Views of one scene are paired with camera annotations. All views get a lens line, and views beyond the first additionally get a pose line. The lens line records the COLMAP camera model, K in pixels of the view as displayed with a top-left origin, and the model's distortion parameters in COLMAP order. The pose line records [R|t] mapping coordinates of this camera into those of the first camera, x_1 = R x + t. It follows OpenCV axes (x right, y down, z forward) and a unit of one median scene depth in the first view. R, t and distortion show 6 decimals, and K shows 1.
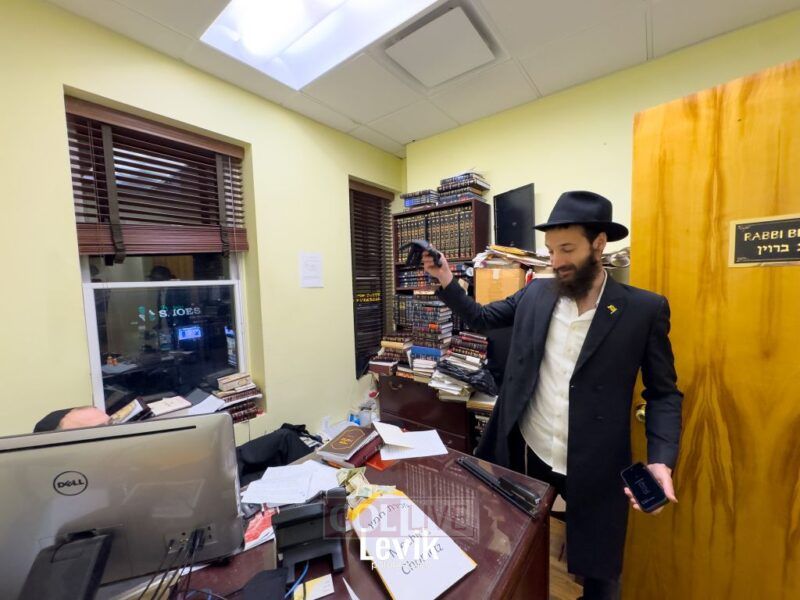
lens RADIAL K [[318.0, 0, 400.3], [0, 318.0, 300.5], [0, 0, 1]] dist [0.000271, -0.000027]
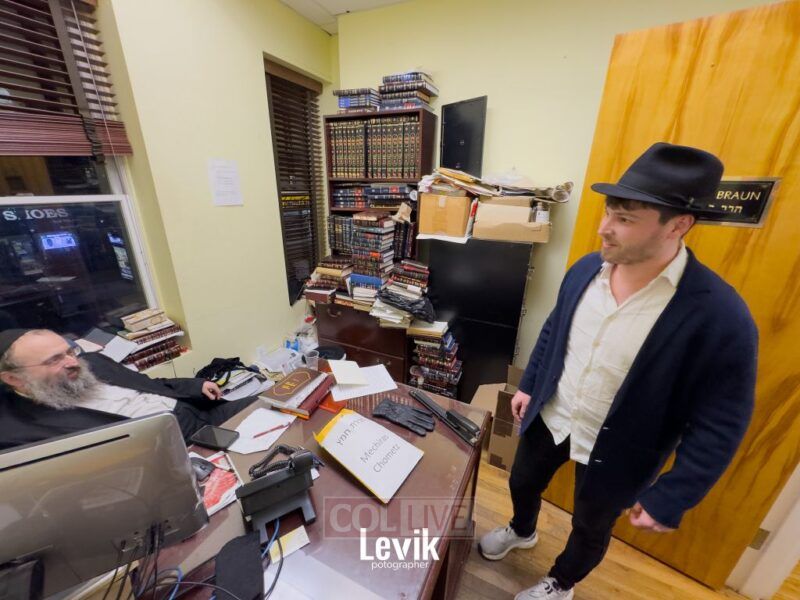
lens RADIAL K [[318.7, 0, 400.3], [0, 318.7, 300.5], [0, 0, 1]] dist [-0.001236, 0.000304]
pose [[0.973376, -0.033181, 0.226798, -0.042765], [-0.032346, 0.959681, 0.279226, -0.056524], [-0.226919, -0.279128, 0.933057, 0.054296]]
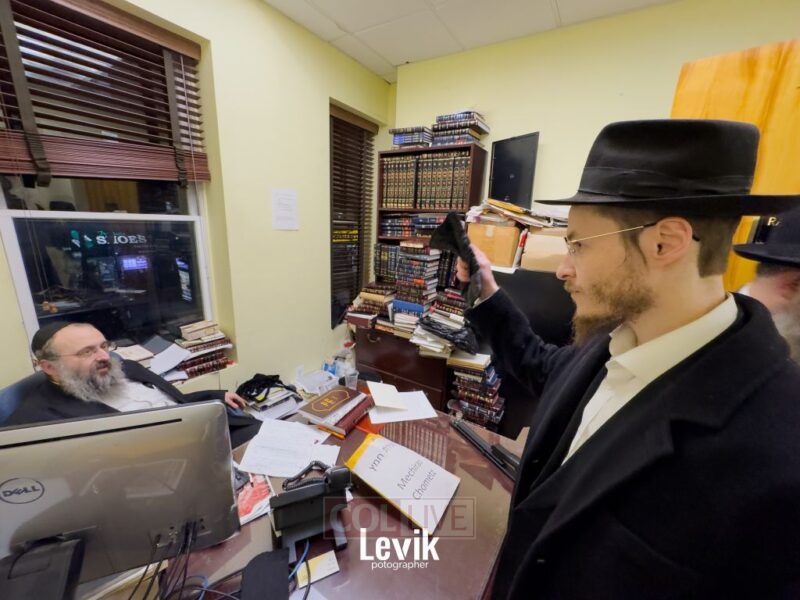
lens RADIAL K [[319.1, 0, 400.3], [0, 319.1, 300.6], [0, 0, 1]] dist [-0.001583, 0.000119]
pose [[0.992413, 0.046139, 0.113963, -0.057858], [-0.065736, 0.982425, 0.174701, -0.026523], [-0.103900, -0.180868, 0.978004, 0.058304]]
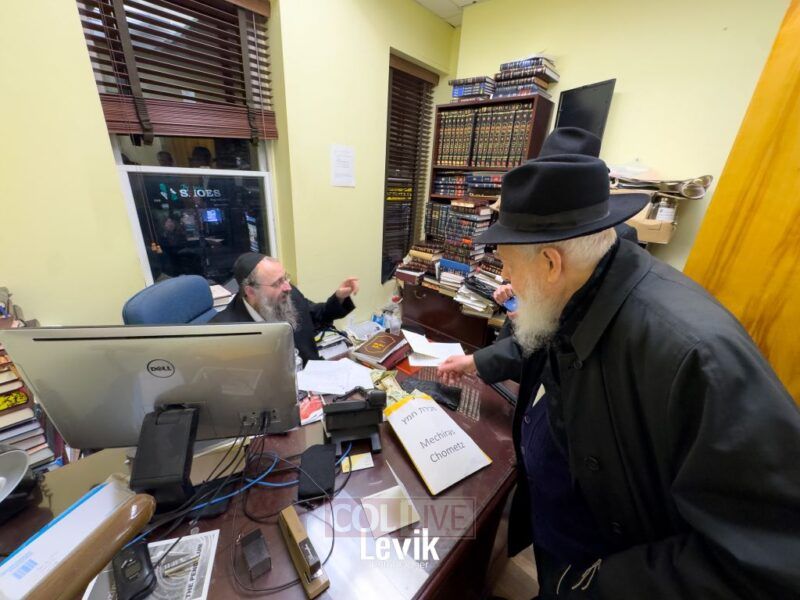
lens RADIAL K [[319.1, 0, 400.3], [0, 319.1, 300.6], [0, 0, 1]] dist [-0.001583, 0.000119]
pose [[0.993735, 0.105617, -0.036549, -0.043345], [-0.089641, 0.948529, 0.303740, -0.025311], [0.066748, -0.298561, 0.952054, 0.007736]]
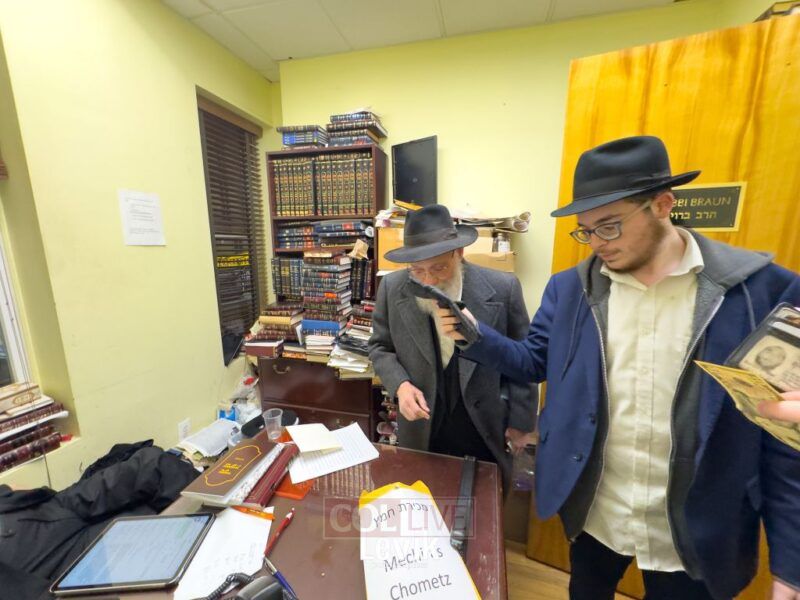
lens RADIAL K [[319.6, 0, 400.3], [0, 319.6, 300.5], [0, 0, 1]] dist [-0.001427, 0.000125]
pose [[0.913525, -0.045158, 0.404268, -0.069613], [0.001149, 0.994101, 0.108448, 0.002955], [-0.406780, -0.098606, 0.908189, 0.159814]]
